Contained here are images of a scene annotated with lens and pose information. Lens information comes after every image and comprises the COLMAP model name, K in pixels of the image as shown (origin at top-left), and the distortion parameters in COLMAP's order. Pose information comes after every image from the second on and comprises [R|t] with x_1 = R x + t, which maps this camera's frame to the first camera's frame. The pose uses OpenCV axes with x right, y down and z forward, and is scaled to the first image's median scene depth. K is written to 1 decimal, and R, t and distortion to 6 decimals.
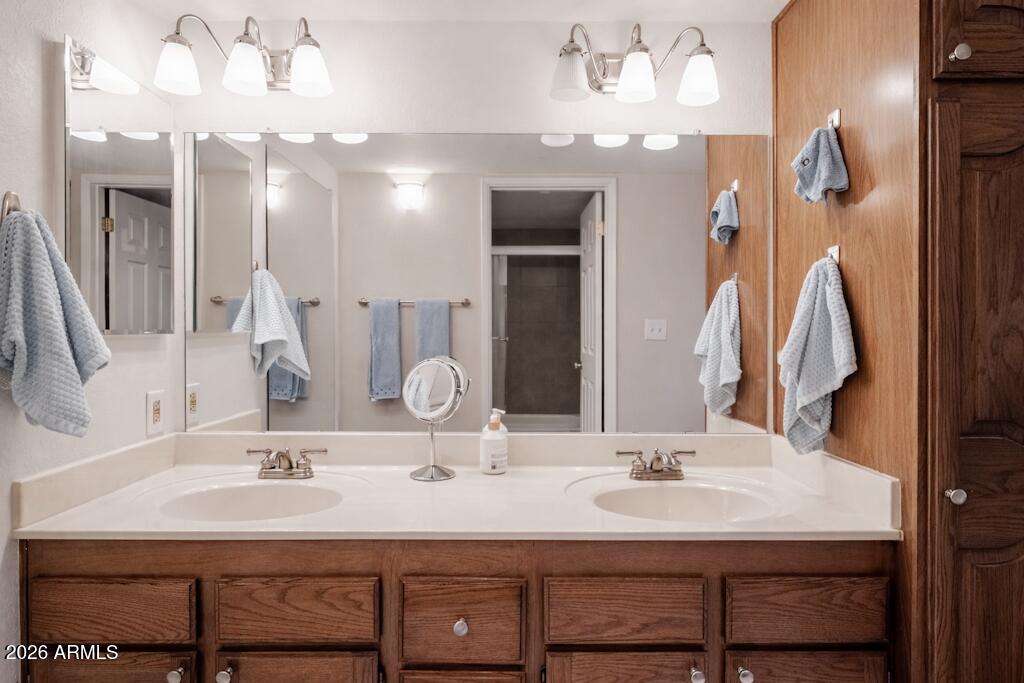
lens RADIAL K [[519.2, 0, 530.2], [0, 519.2, 330.9], [0, 0, 1]] dist [-0.027368, -0.000195]
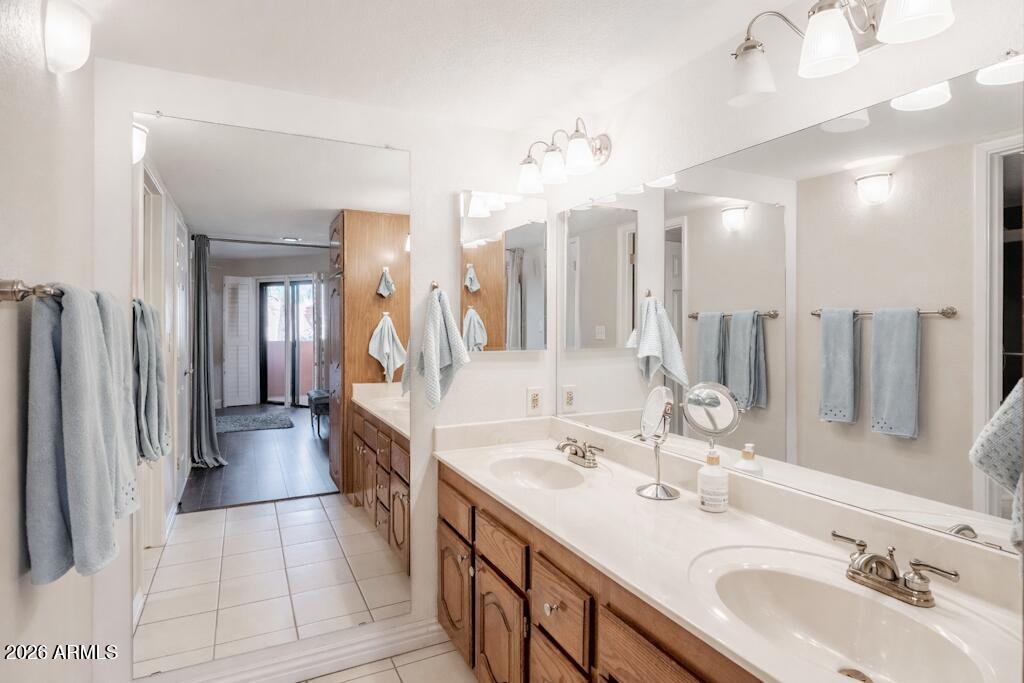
lens RADIAL K [[519.2, 0, 530.2], [0, 519.2, 330.9], [0, 0, 1]] dist [-0.027368, -0.000195]
pose [[0.487786, 0.012477, -0.872874, 0.507178], [-0.013523, 0.999886, 0.006736, -0.051922], [0.872859, 0.008518, 0.487899, 0.194849]]
